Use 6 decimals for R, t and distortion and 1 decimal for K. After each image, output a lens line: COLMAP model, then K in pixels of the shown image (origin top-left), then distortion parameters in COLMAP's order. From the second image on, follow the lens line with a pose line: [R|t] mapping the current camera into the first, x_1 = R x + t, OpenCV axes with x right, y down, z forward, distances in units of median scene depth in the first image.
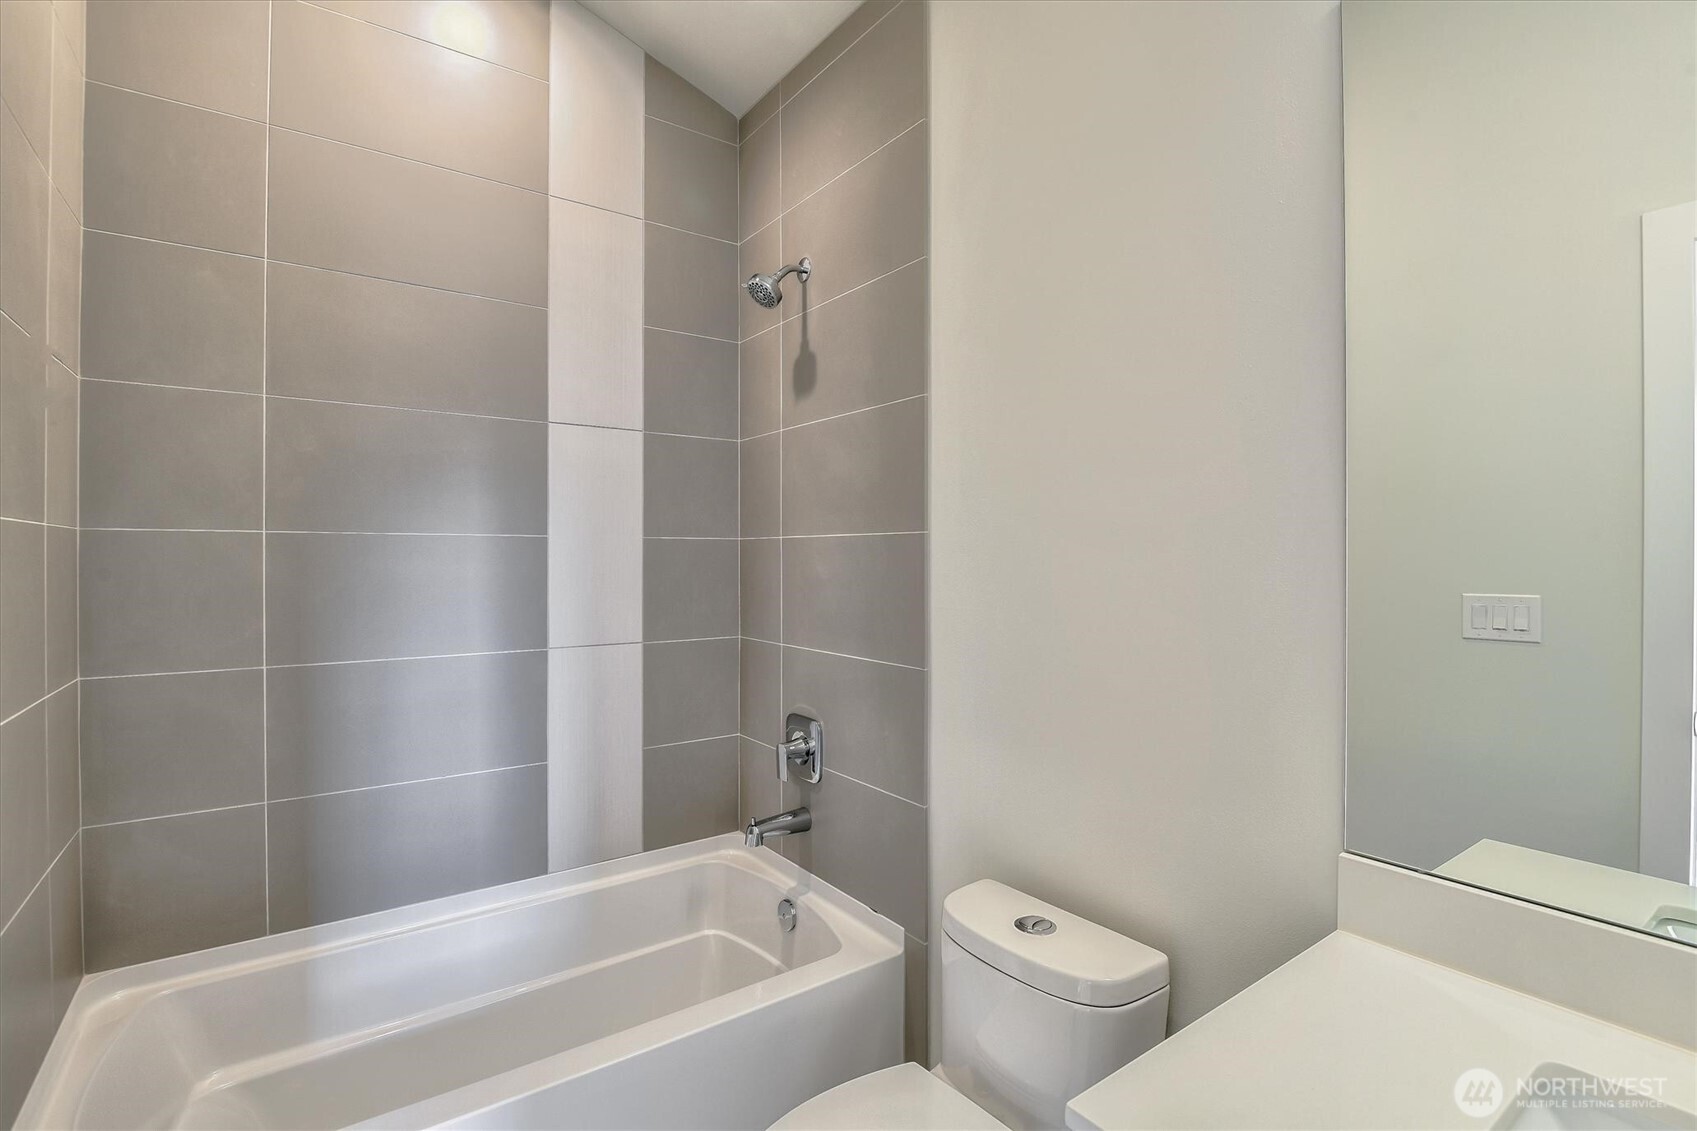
lens RADIAL K [[776.6, 0, 842.3], [0, 776.6, 559.5], [0, 0, 1]] dist [-0.020646, -0.000573]
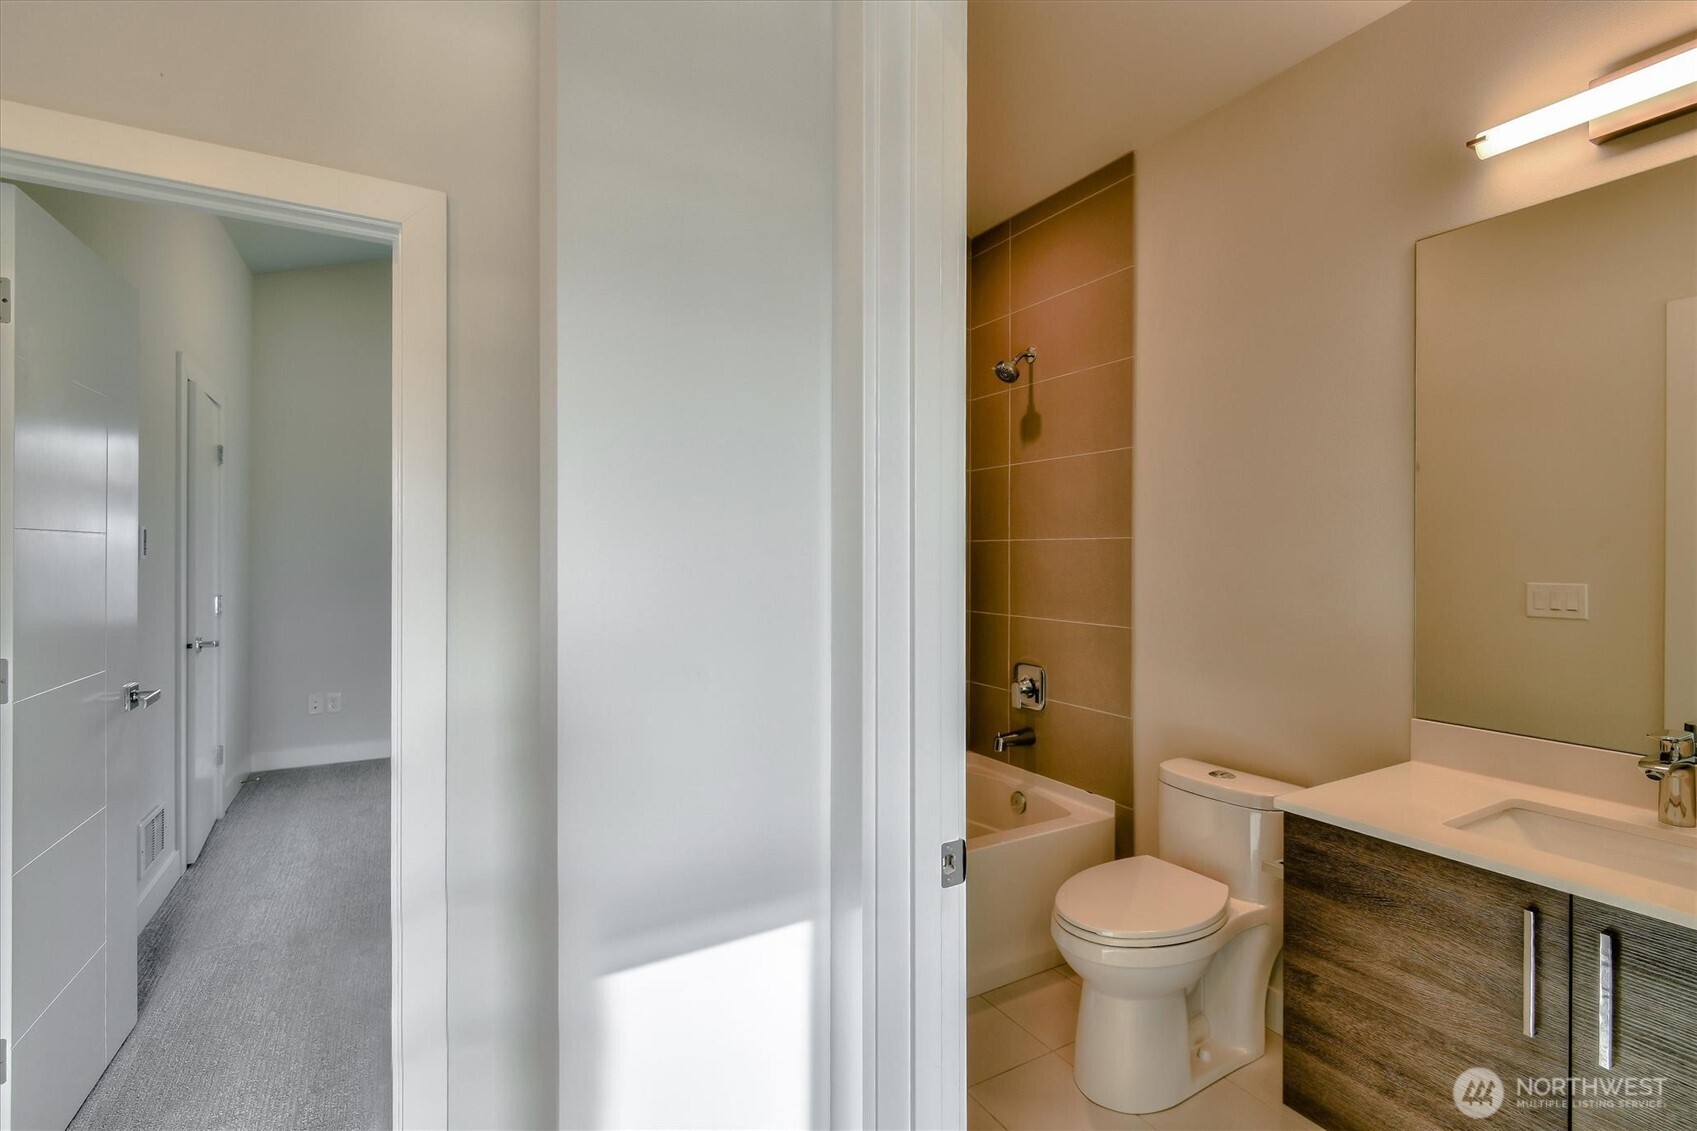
lens RADIAL K [[772.5, 0, 853.1], [0, 772.5, 557.8], [0, 0, 1]] dist [-0.000826, -0.001498]
pose [[0.995897, 0.003764, -0.090414, -0.255006], [-0.003694, 0.999993, 0.000938, 0.003419], [0.090417, -0.000601, 0.995904, -0.474597]]
